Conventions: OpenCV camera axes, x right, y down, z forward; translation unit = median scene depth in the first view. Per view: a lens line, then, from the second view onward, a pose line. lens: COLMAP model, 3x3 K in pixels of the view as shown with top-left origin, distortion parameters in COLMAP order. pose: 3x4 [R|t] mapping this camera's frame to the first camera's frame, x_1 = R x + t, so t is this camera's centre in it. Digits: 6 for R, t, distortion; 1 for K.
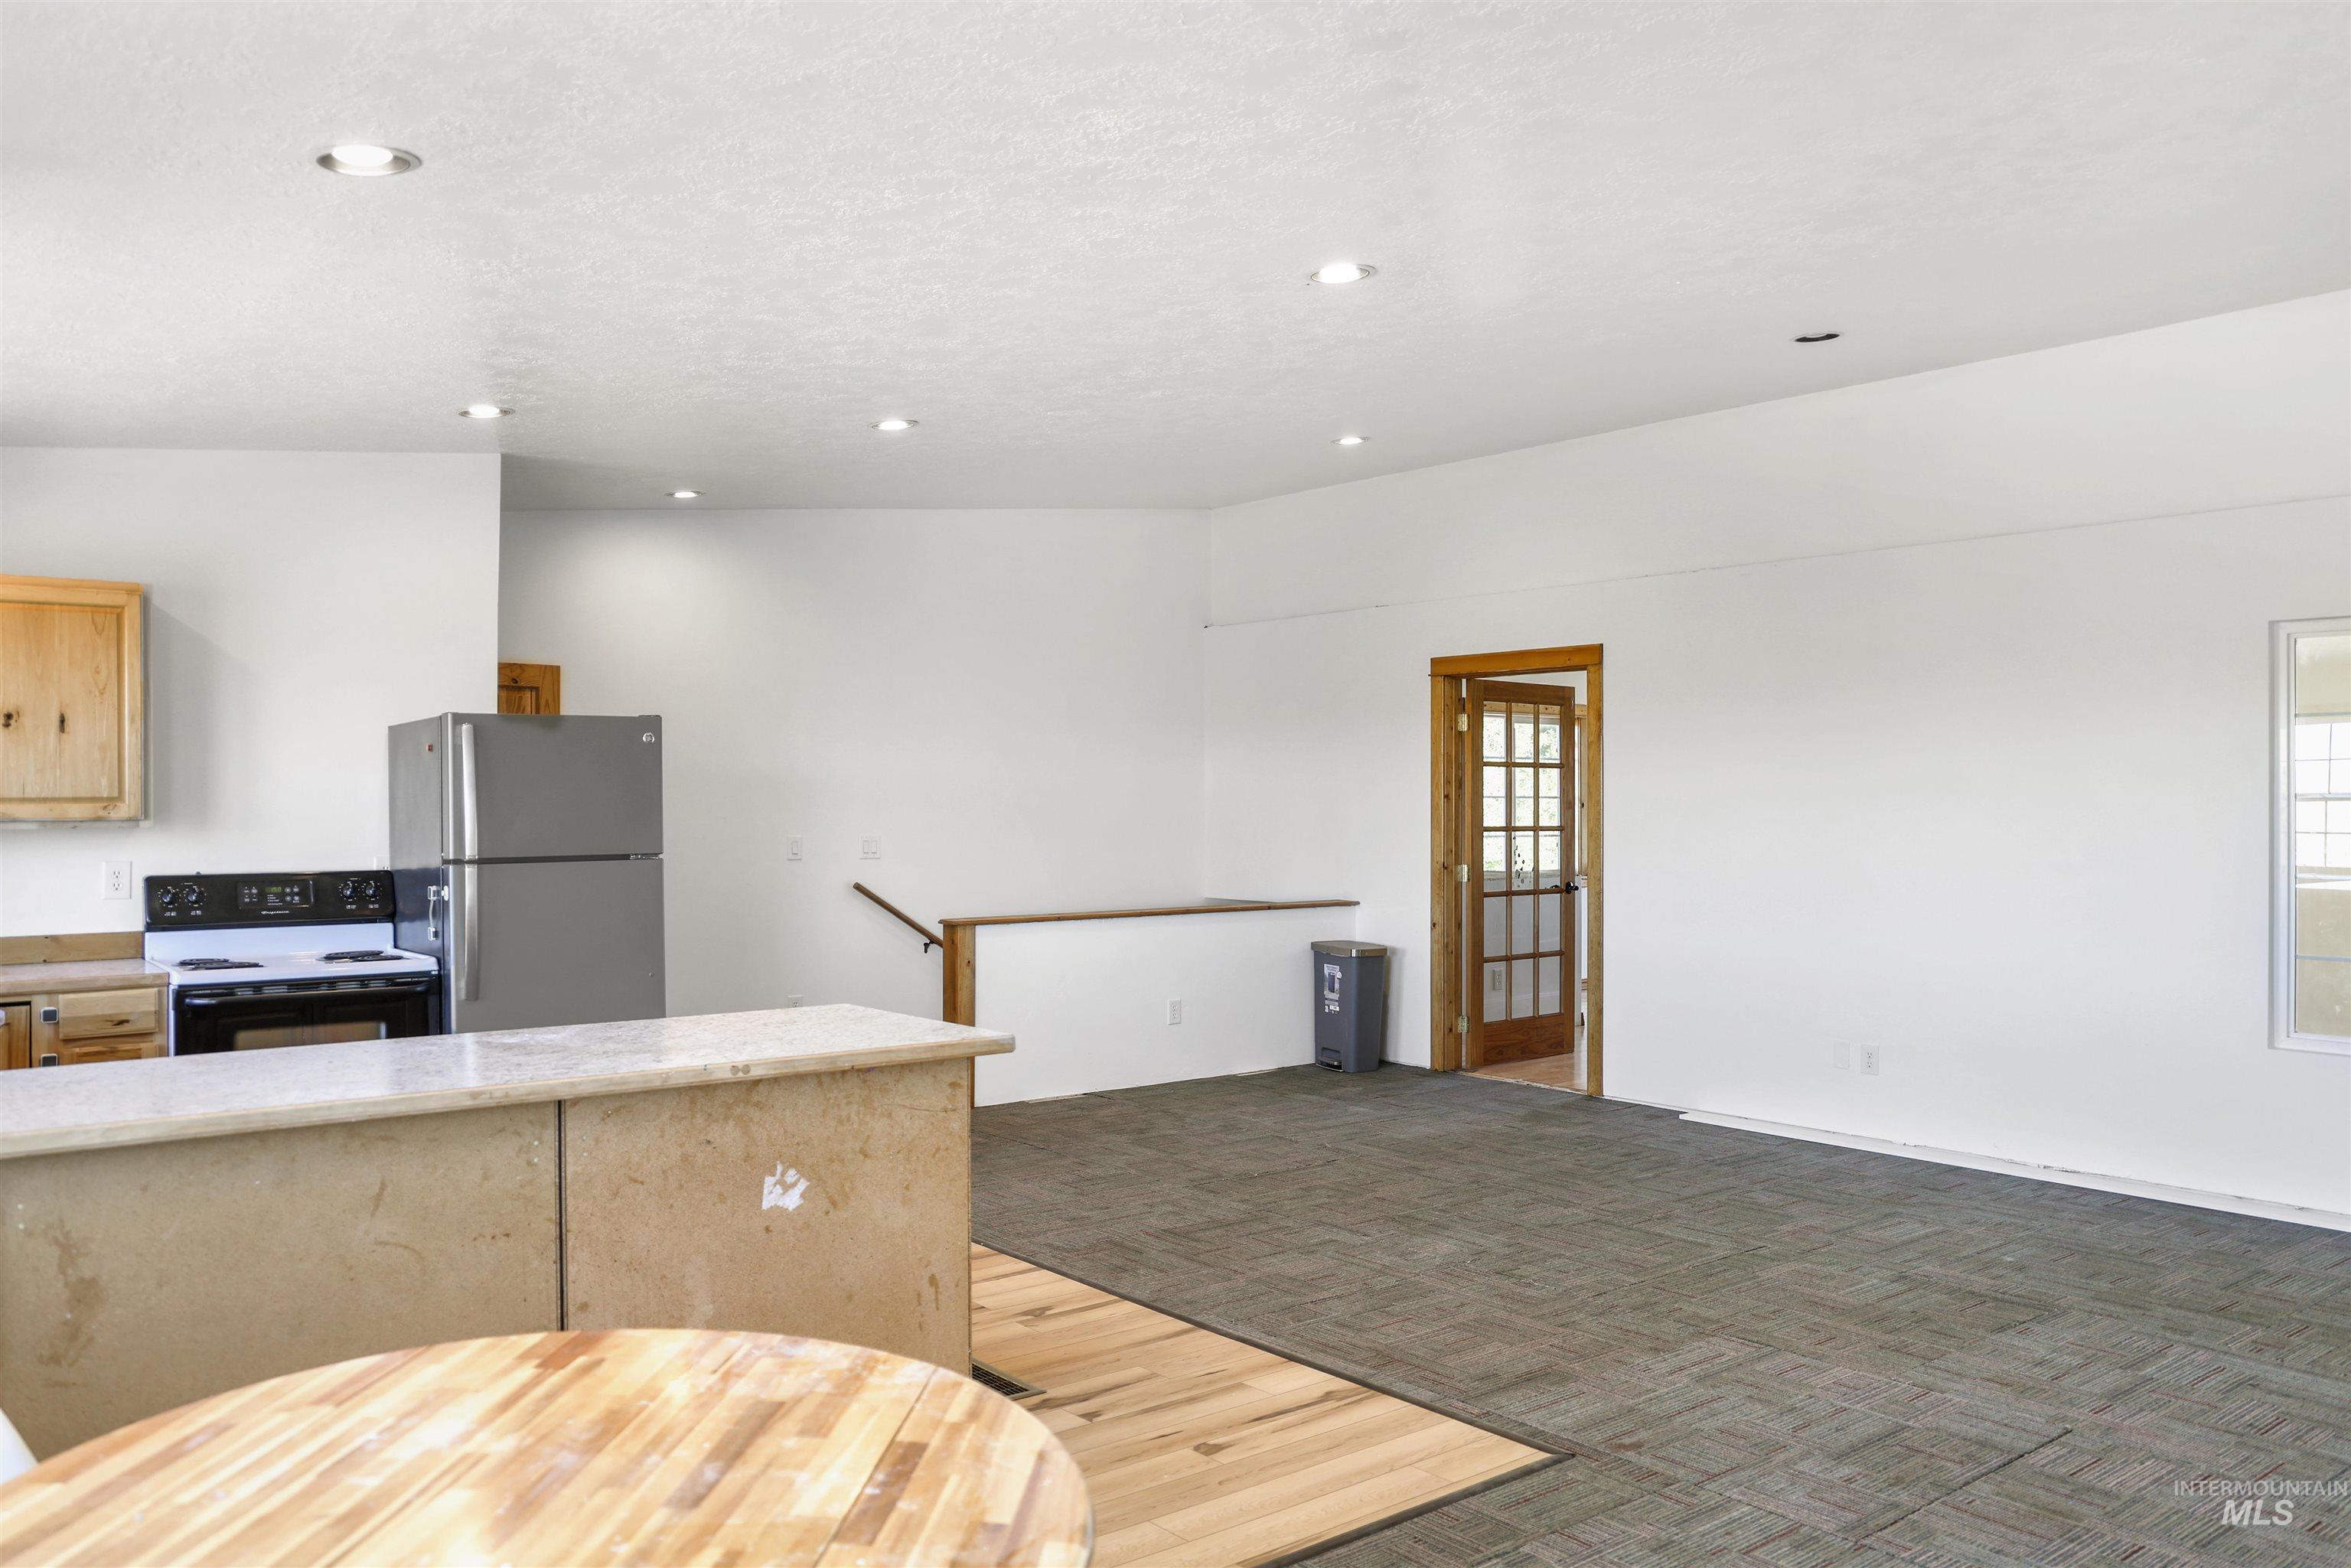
lens RADIAL K [[1771.3, 0, 1189.1], [0, 1771.3, 796.0], [0, 0, 1]] dist [-0.055186, 0.011232]
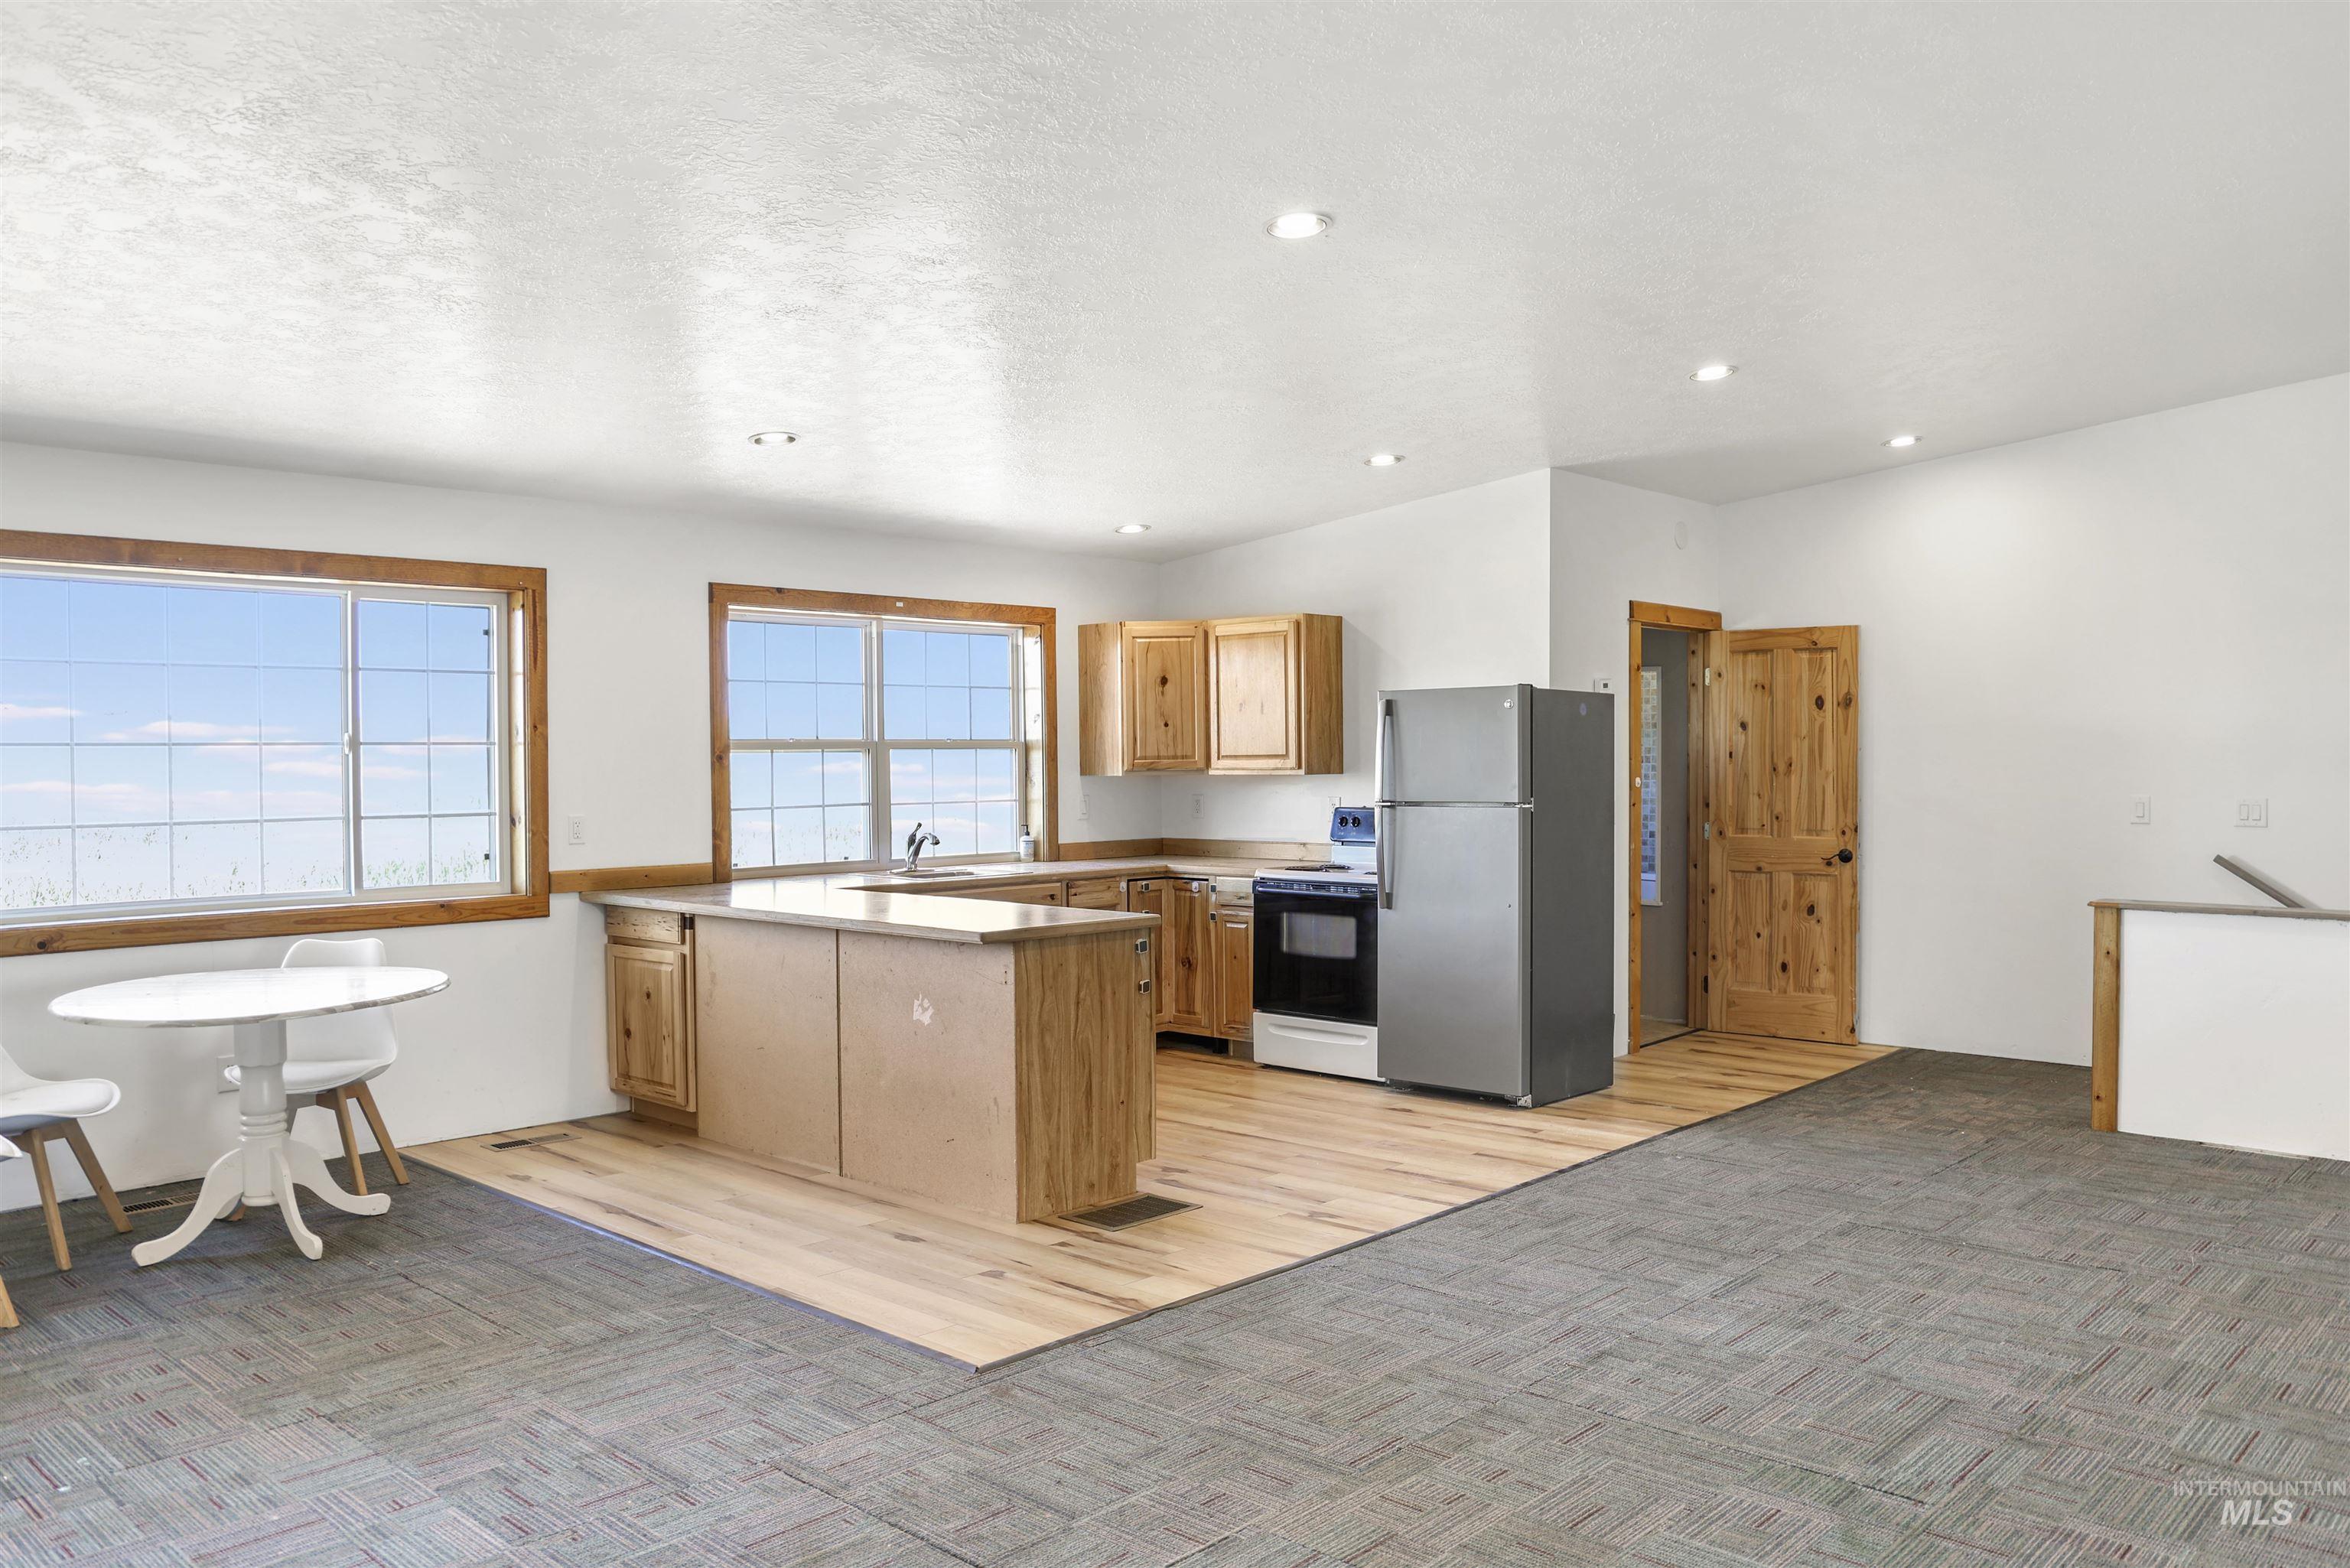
lens RADIAL K [[1770.5, 0, 1188.9], [0, 1770.5, 776.4], [0, 0, 1]] dist [-0.055186, 0.011232]
pose [[0.131120, 0.013301, -0.991277, 1.170563], [0.008068, 0.999863, 0.014483, -0.005025], [0.991334, -0.009897, 0.130995, 0.888701]]
